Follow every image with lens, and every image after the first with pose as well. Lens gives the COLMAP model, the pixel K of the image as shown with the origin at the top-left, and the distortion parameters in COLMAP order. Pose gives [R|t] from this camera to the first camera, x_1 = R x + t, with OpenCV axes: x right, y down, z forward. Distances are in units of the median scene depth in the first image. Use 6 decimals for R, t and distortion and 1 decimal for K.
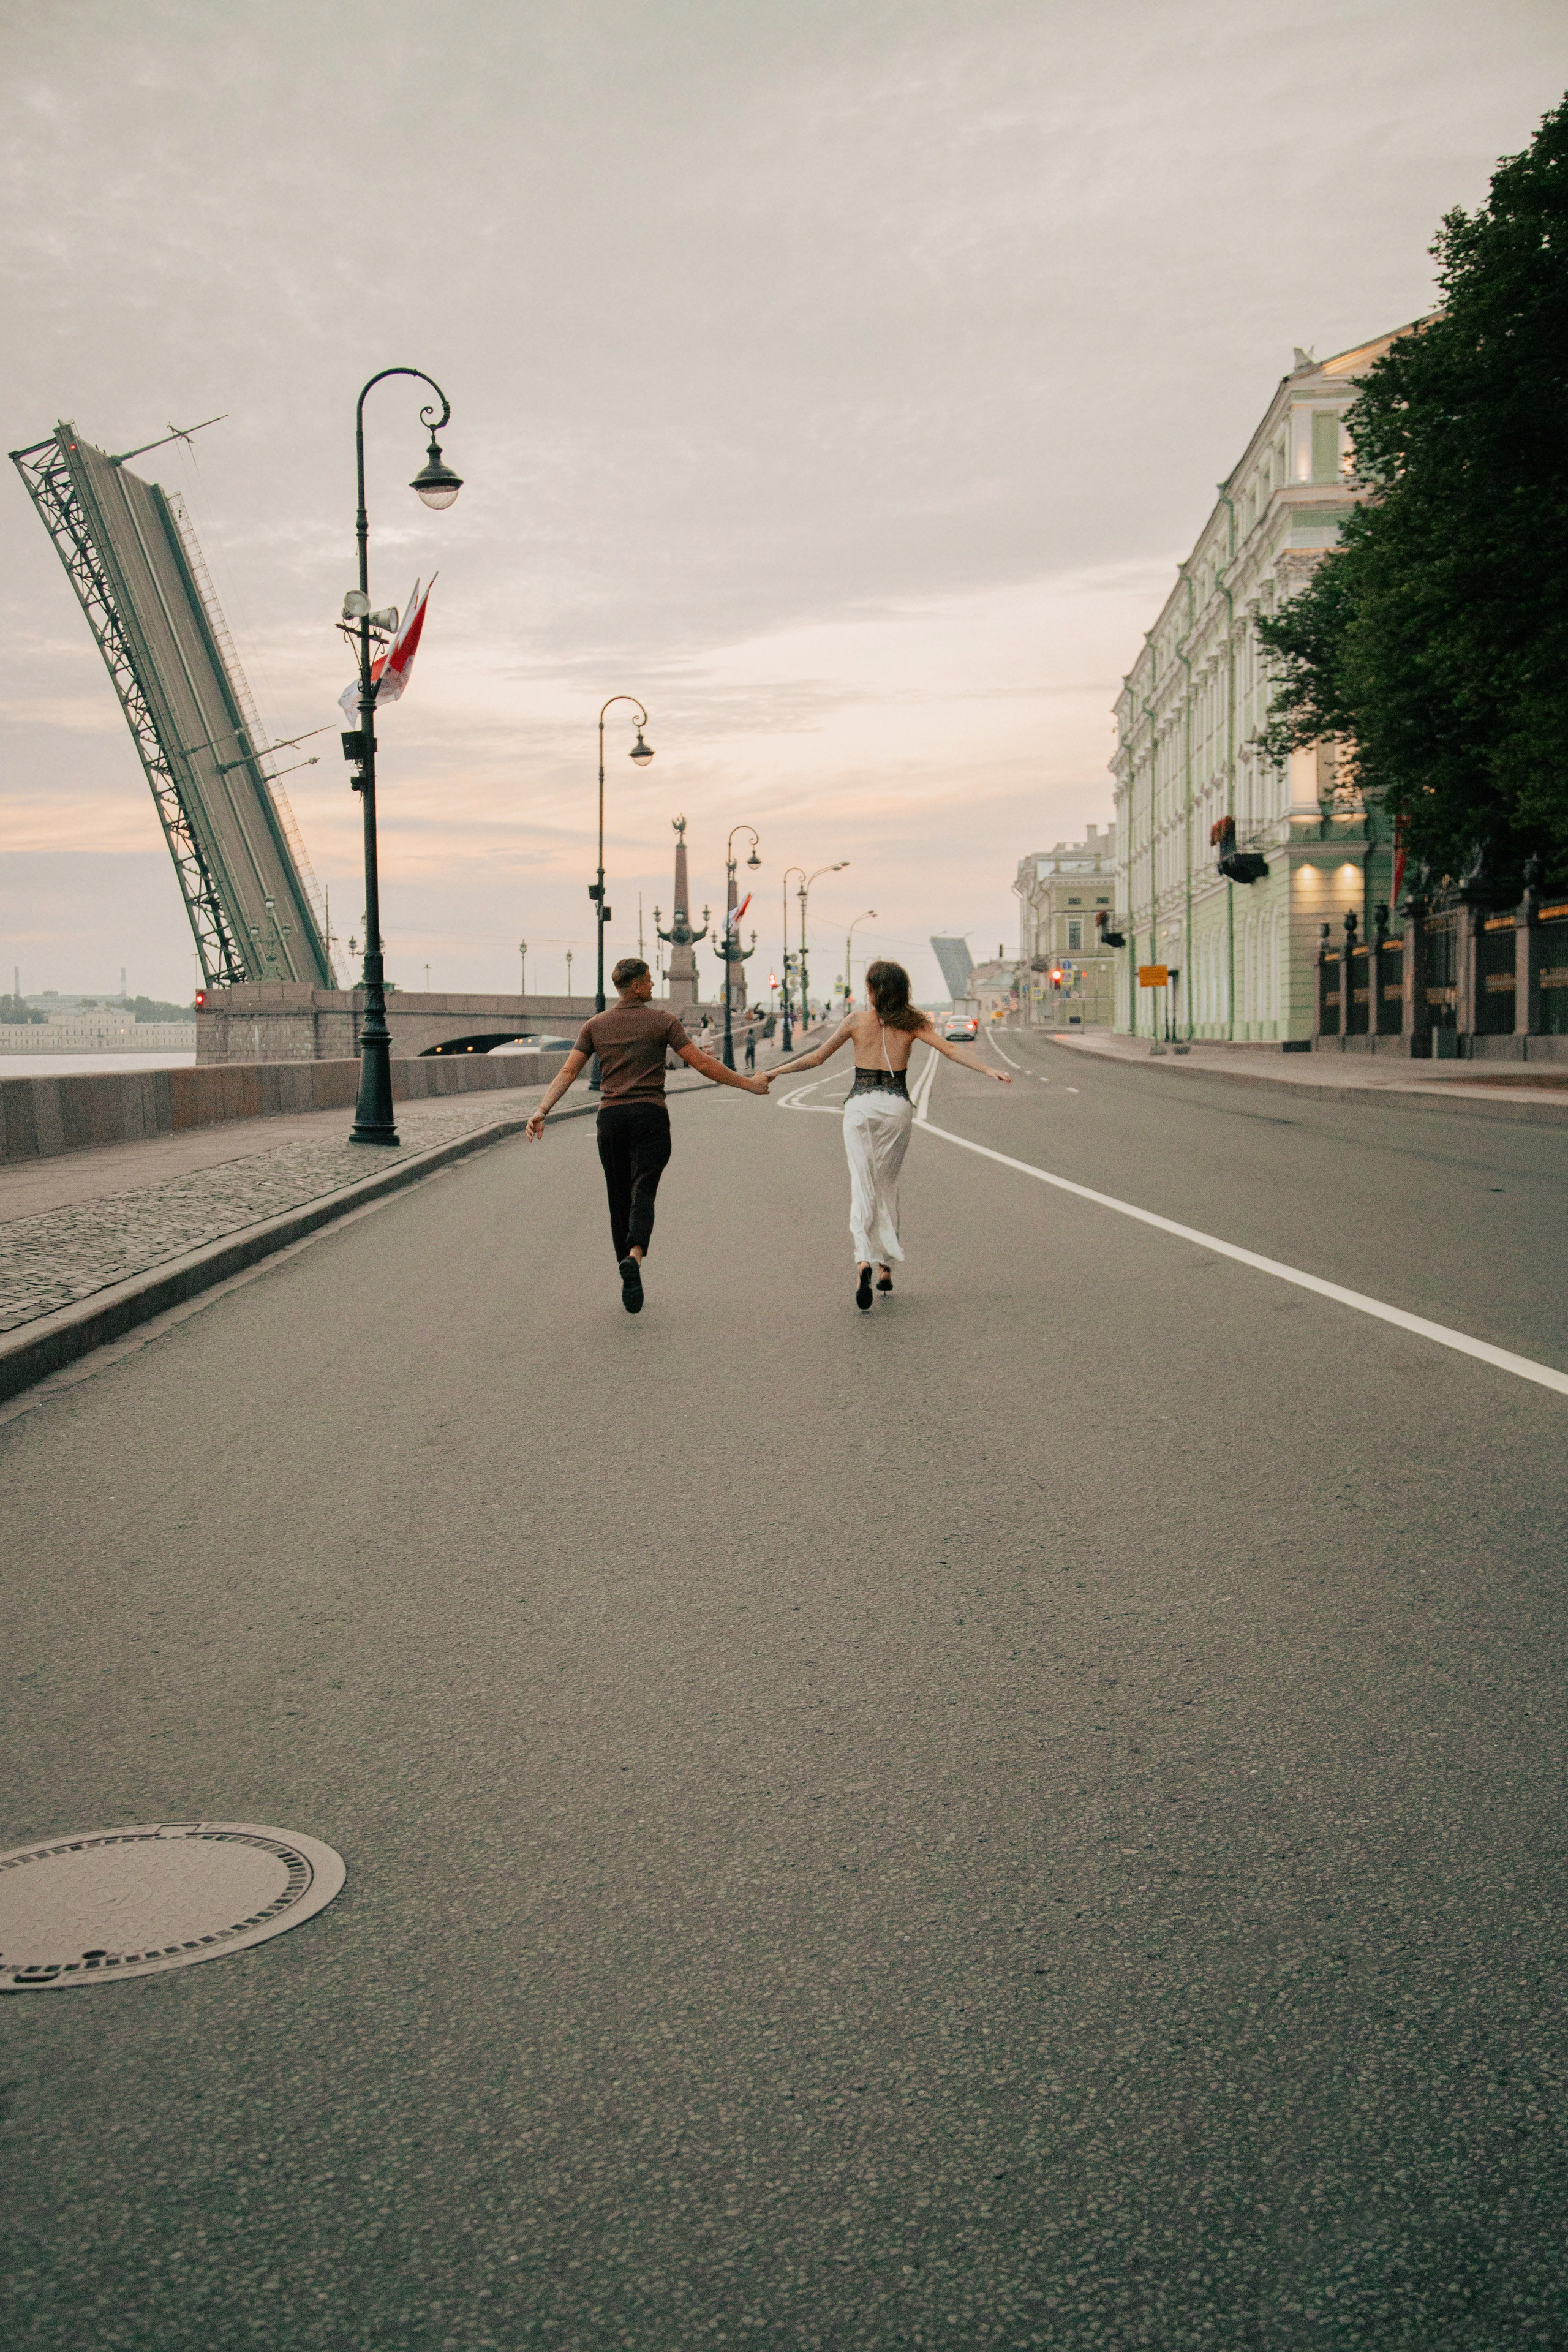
lens RADIAL K [[2469.7, 0, 774.2], [0, 2469.7, 1184.7], [0, 0, 1]] dist [0.033780, 0.048534]
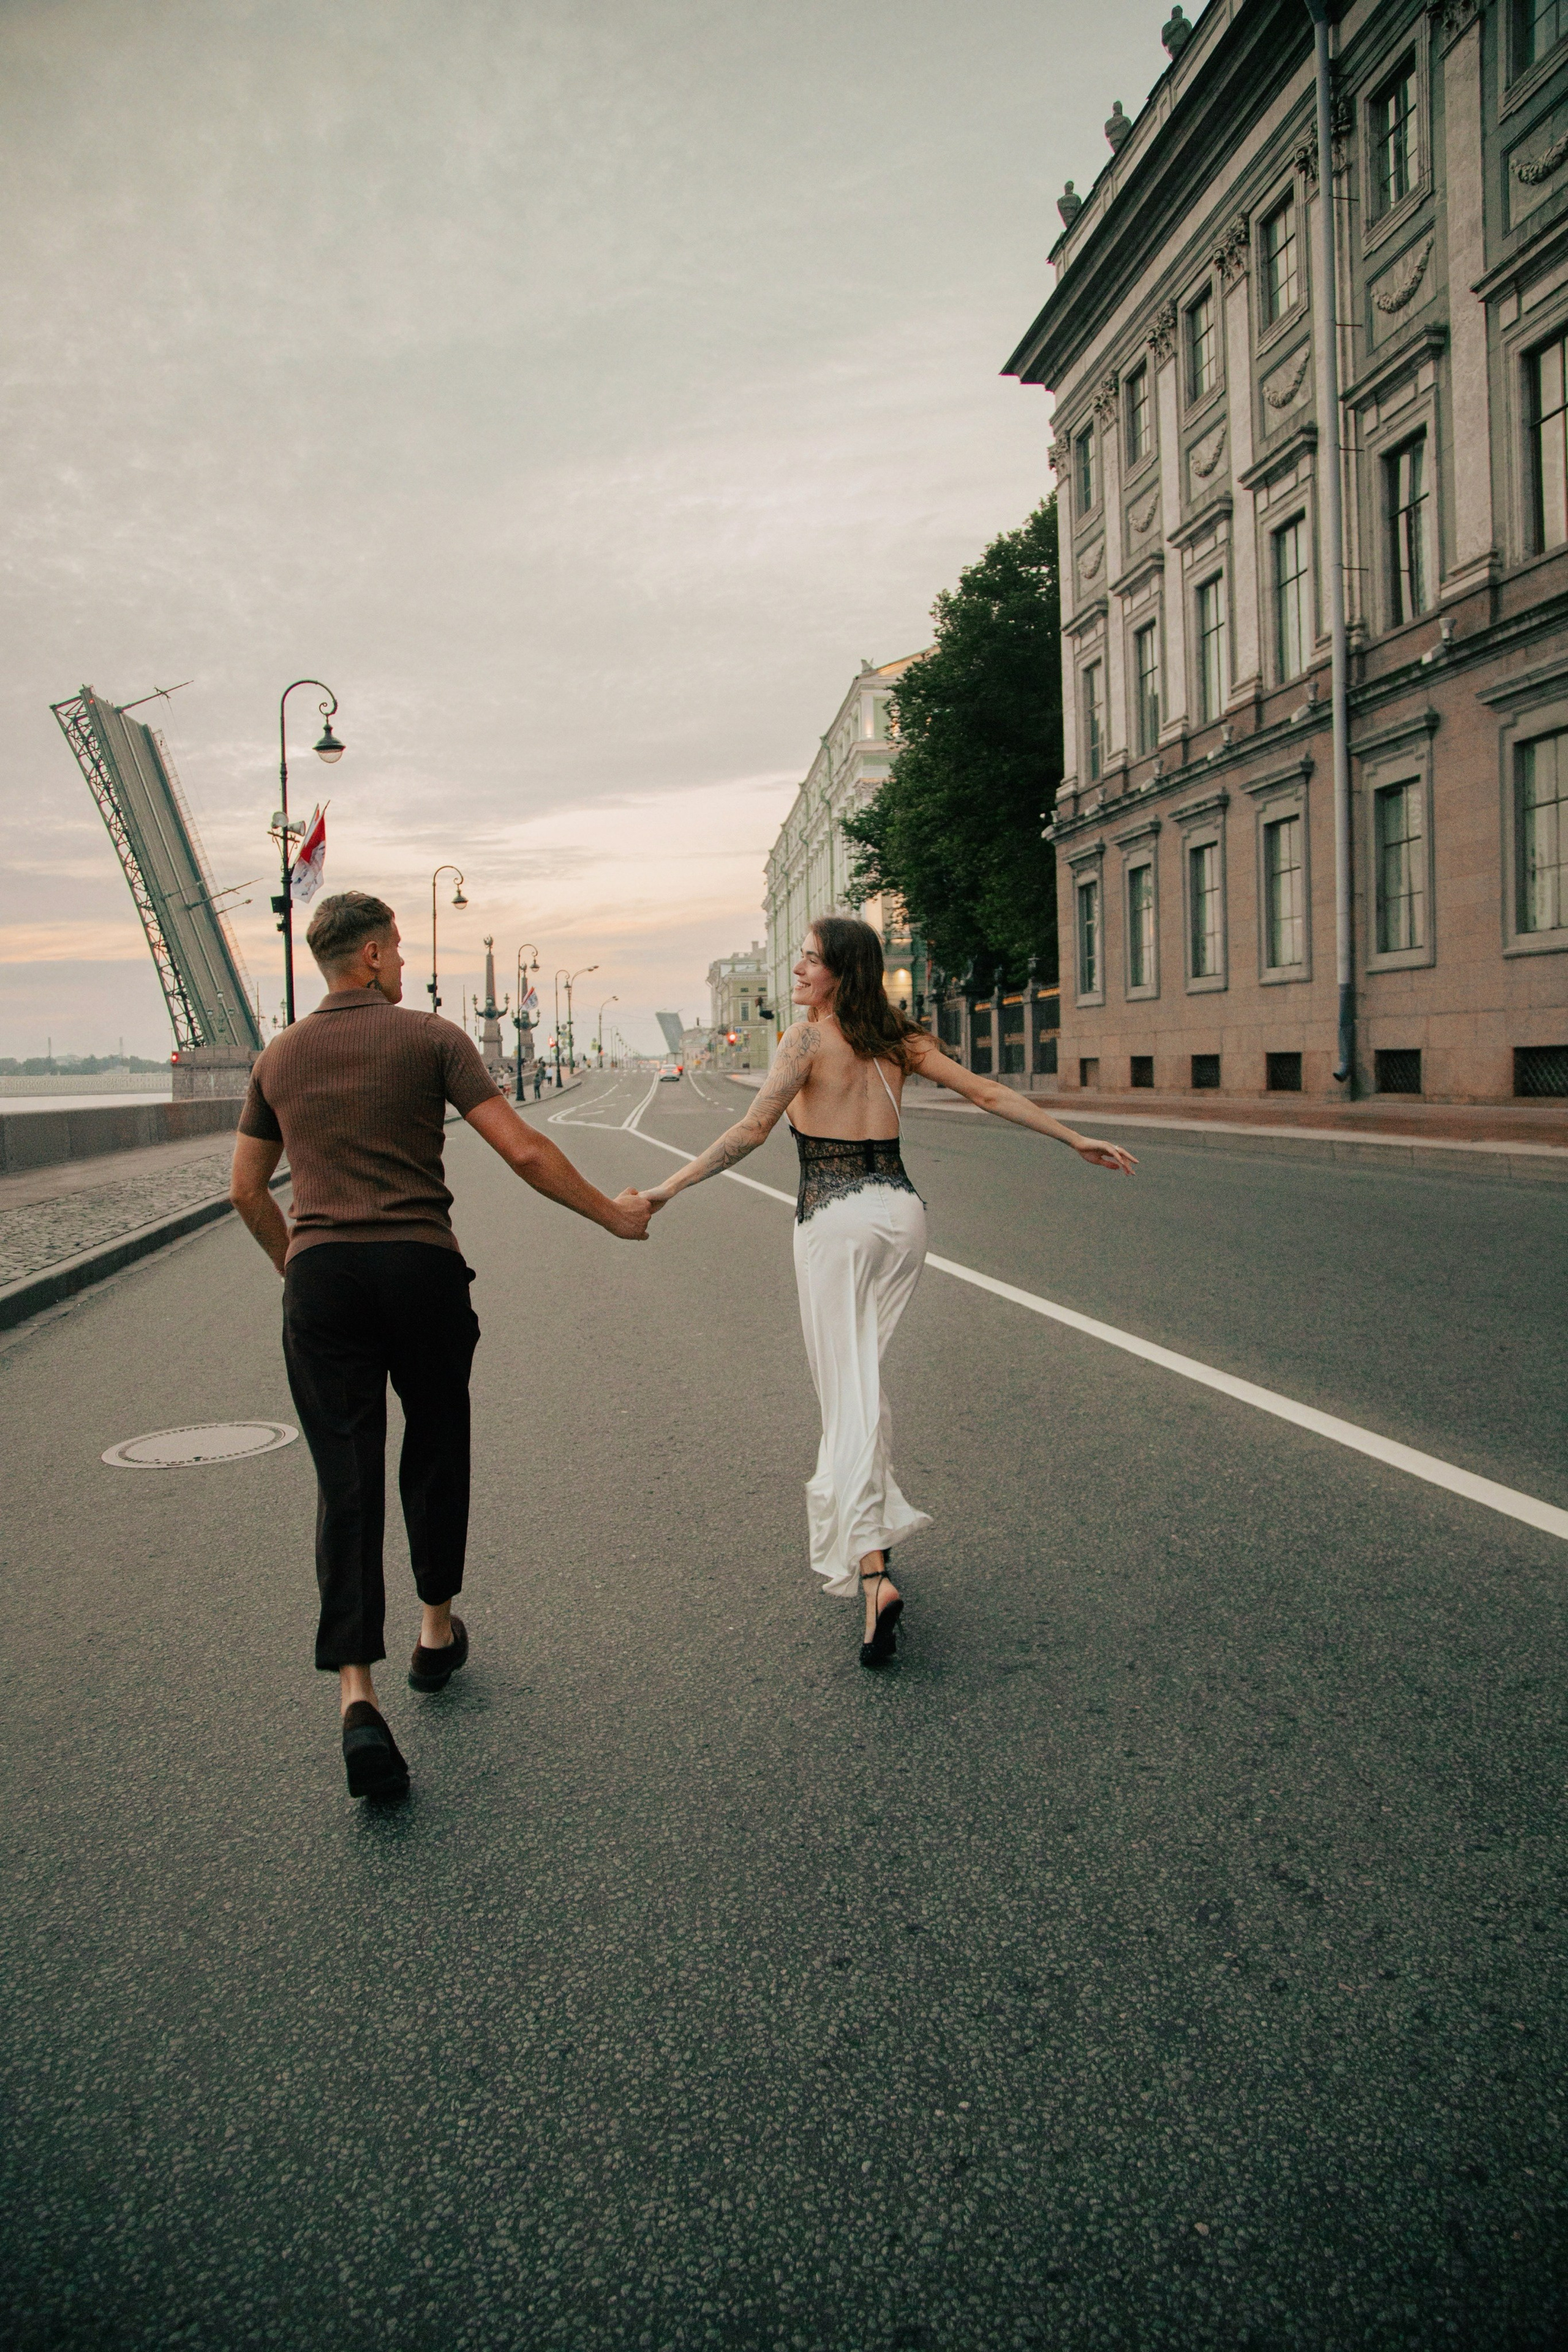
lens RADIAL K [[1675.2, 0, 803.3], [0, 1675.2, 1175.5], [0, 0, 1]] dist [-0.123290, 0.072079]
pose [[0.990008, -0.016194, 0.140075, 0.010036], [0.016288, 0.999867, 0.000471, 0.004109], [-0.140064, 0.001815, 0.990141, -0.072123]]
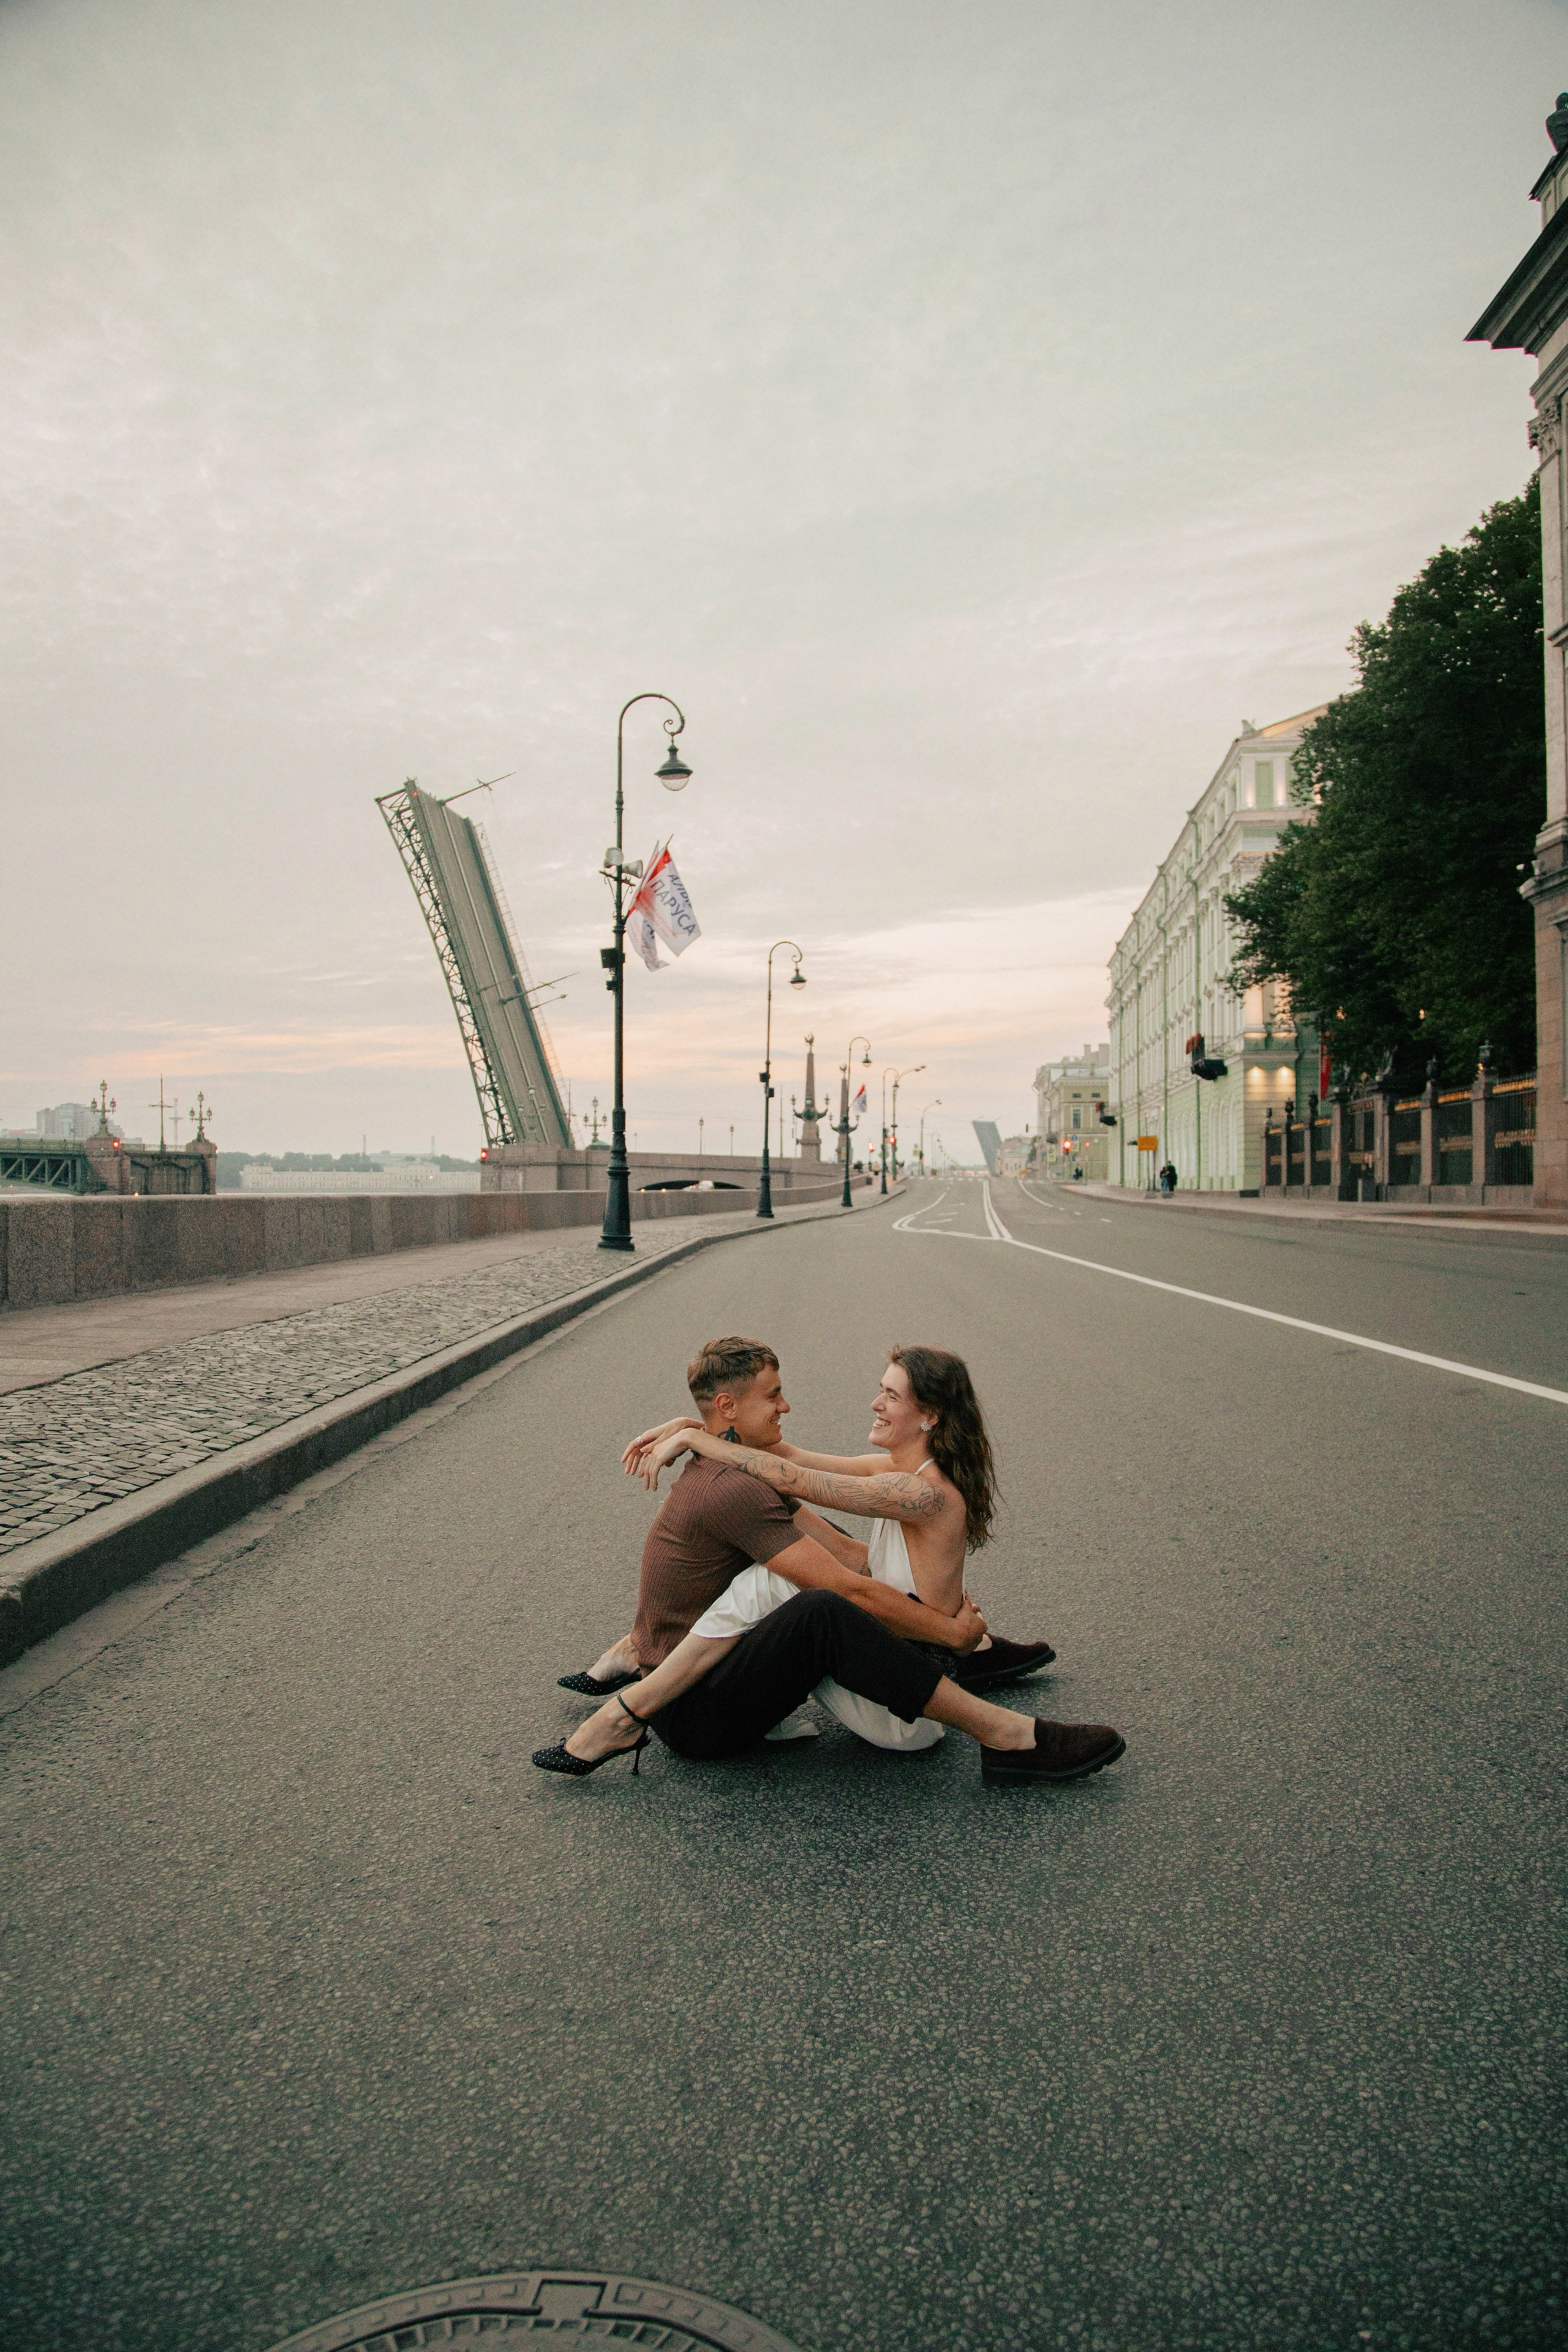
lens RADIAL K [[1596.1, 0, 782.6], [0, 1596.1, 1187.6], [0, 0, 1]] dist [-0.117568, 0.056075]
pose [[0.999204, 0.013071, -0.037691, -0.021189], [-0.015400, 0.997945, -0.062196, 0.001376], [0.036801, 0.062727, 0.997352, 0.072966]]
